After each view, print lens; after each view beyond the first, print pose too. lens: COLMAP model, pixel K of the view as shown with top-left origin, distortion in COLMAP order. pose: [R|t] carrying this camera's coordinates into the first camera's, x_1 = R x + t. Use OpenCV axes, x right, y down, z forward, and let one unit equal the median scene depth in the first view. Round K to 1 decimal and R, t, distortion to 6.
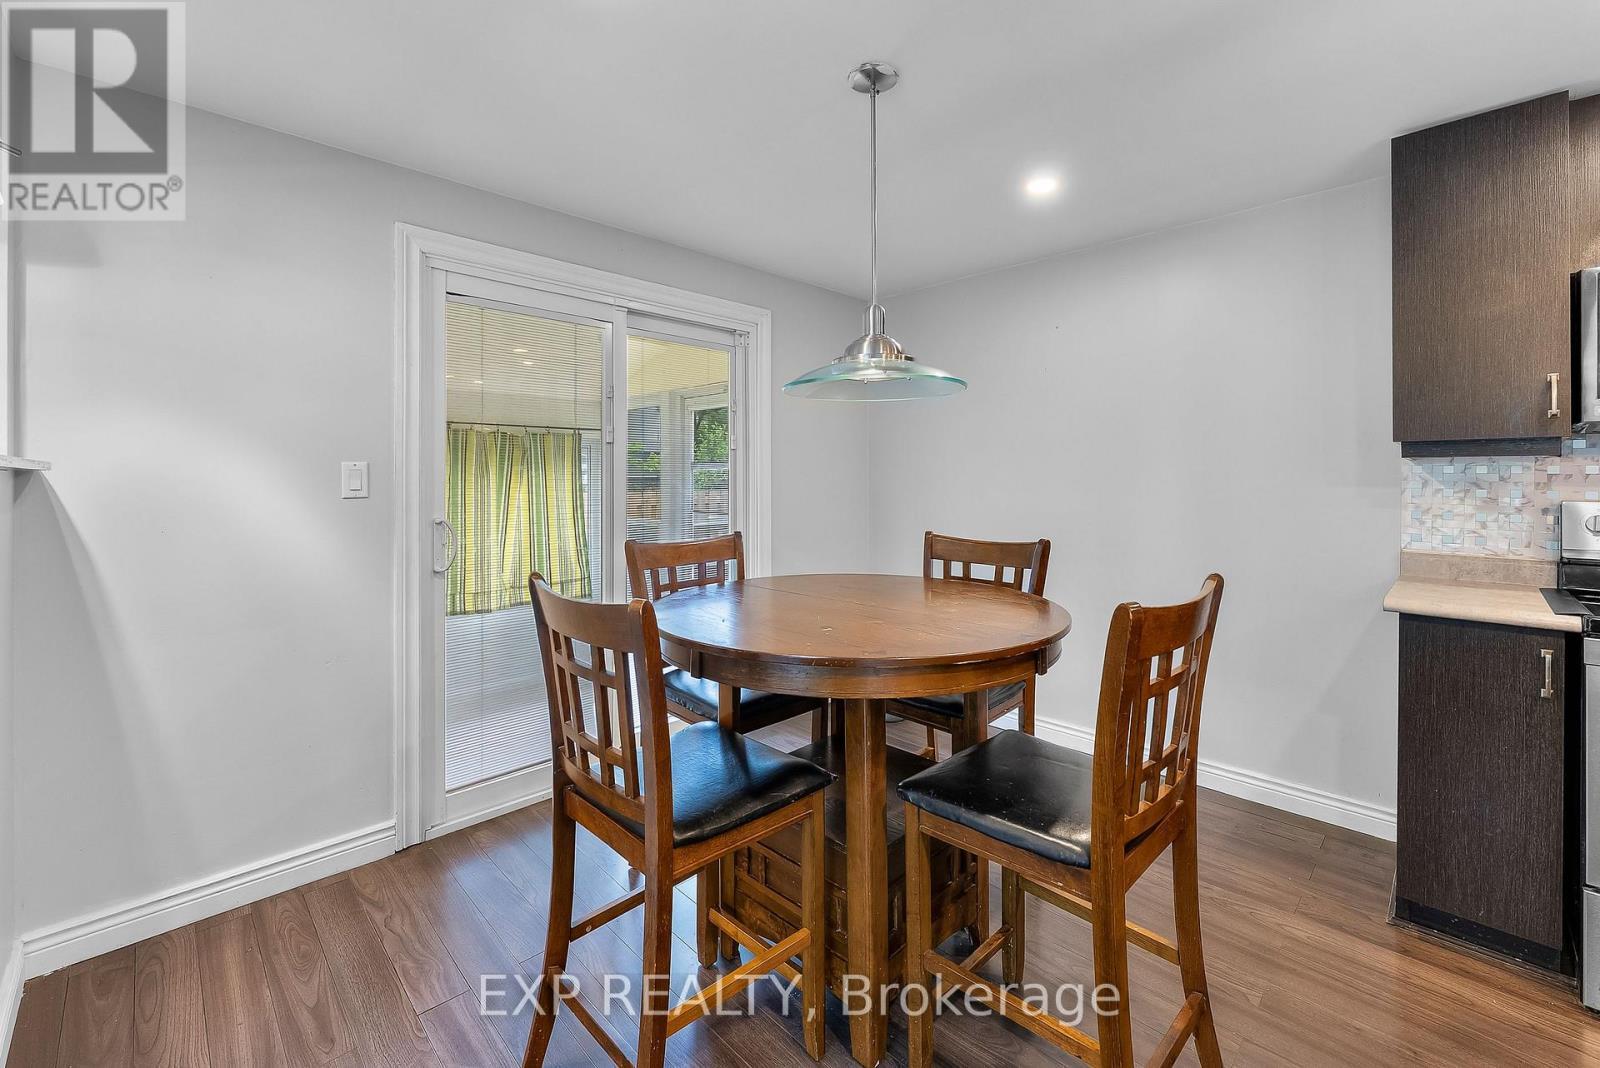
lens RADIAL K [[668.8, 0, 804.4], [0, 668.8, 478.2], [0, 0, 1]] dist [-0.000404, -0.000046]
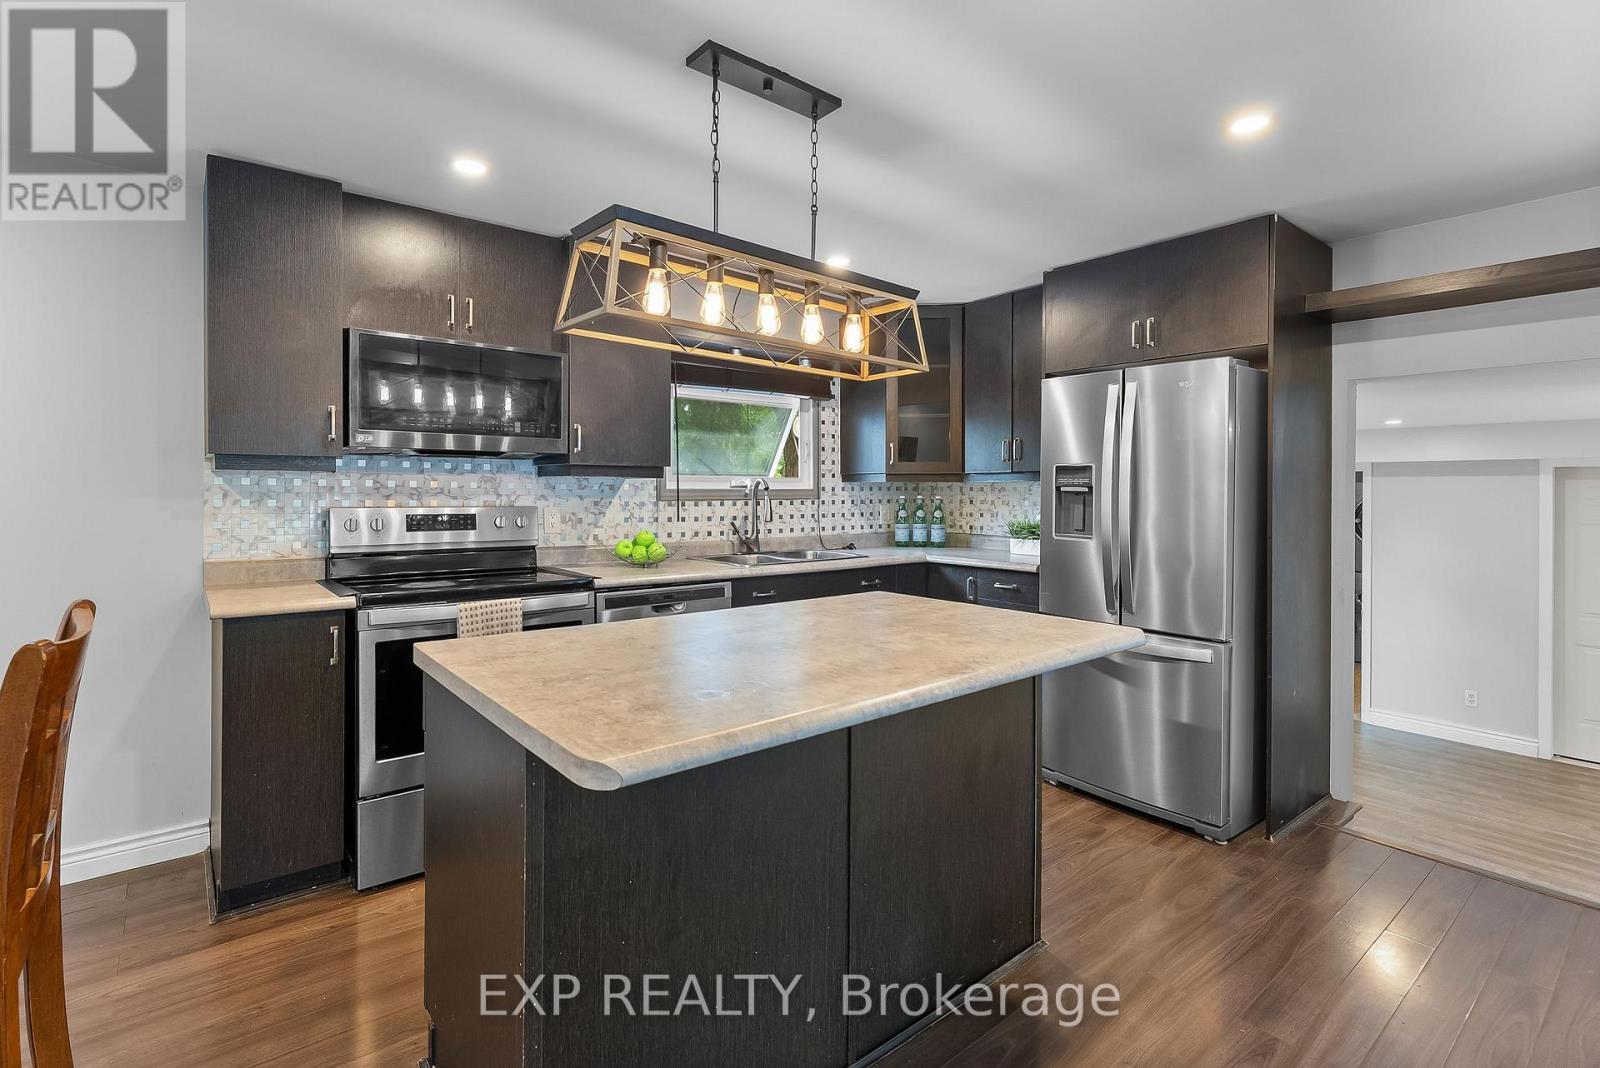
lens RADIAL K [[754.4, 0, 800.1], [0, 754.4, 491.9], [0, 0, 1]] dist [0.000115, 0.000086]
pose [[0.098320, -0.000079, 0.995155, -0.172387], [-0.003294, 0.999994, 0.000405, 0.000676], [-0.995149, -0.003318, 0.098319, -0.006836]]
